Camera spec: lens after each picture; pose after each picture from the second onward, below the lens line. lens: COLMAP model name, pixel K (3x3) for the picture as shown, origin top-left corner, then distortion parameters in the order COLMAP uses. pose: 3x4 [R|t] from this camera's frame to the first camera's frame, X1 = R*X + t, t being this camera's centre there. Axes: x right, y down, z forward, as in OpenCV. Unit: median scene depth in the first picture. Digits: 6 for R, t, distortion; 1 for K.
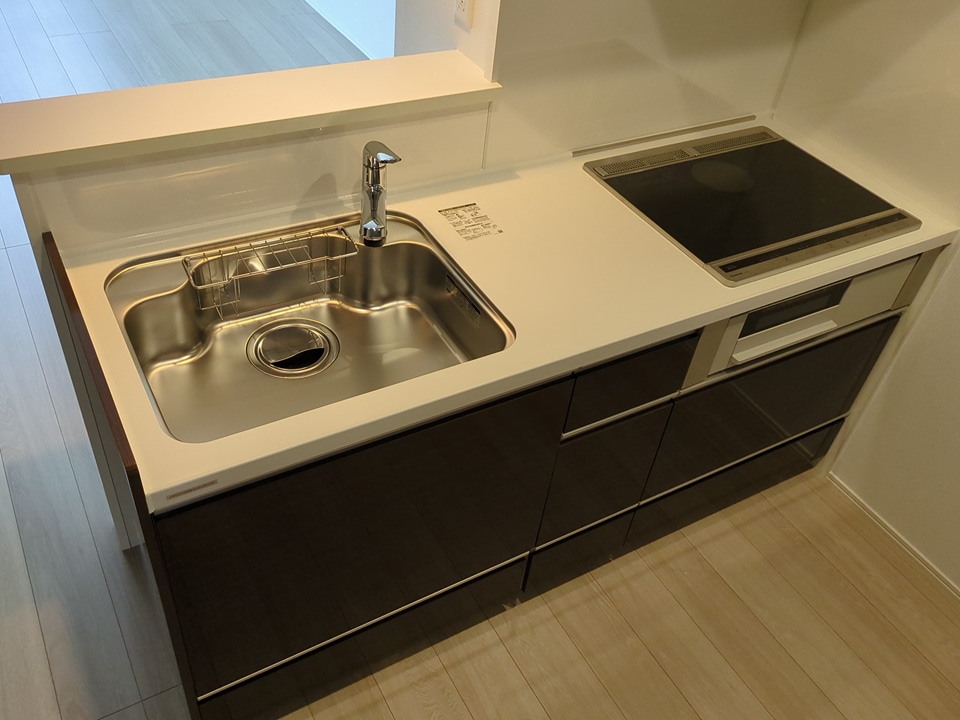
lens RADIAL K [[838.6, 0, 480.0], [0, 838.6, 360.0], [0, 0, 1]] dist [0.102173, -0.181784]
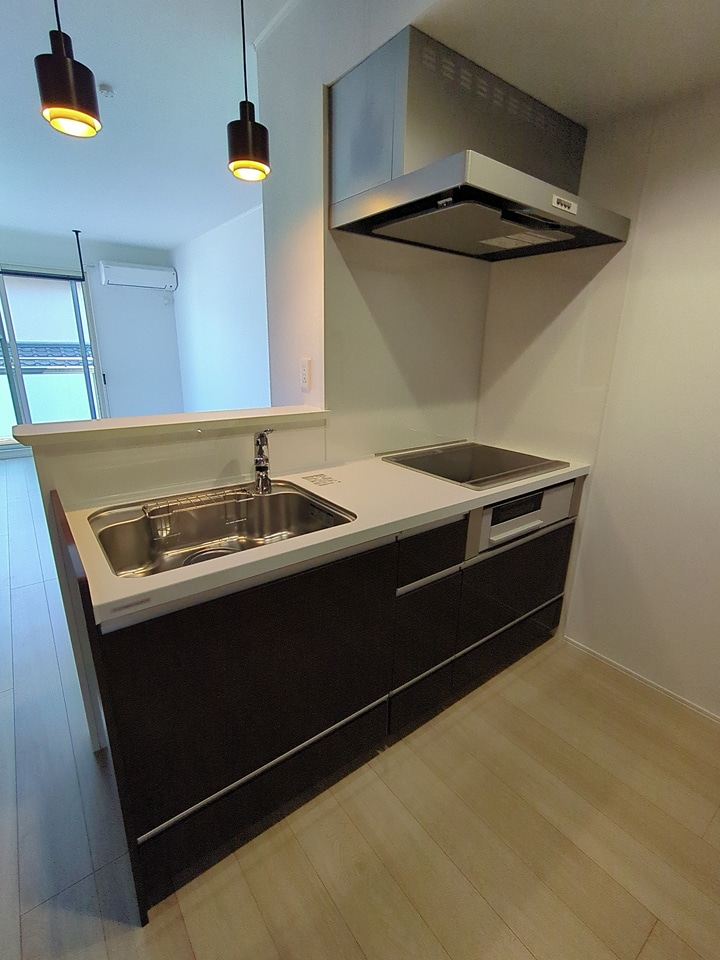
lens RADIAL K [[446.8, 0, 362.6], [0, 446.8, 482.9], [0, 0, 1]] dist [-0.002237, -0.000375]
pose [[0.988432, -0.115897, 0.097829, -0.017499], [0.145768, 0.904086, -0.401721, 0.207420], [-0.041887, 0.411334, 0.910521, 0.176527]]
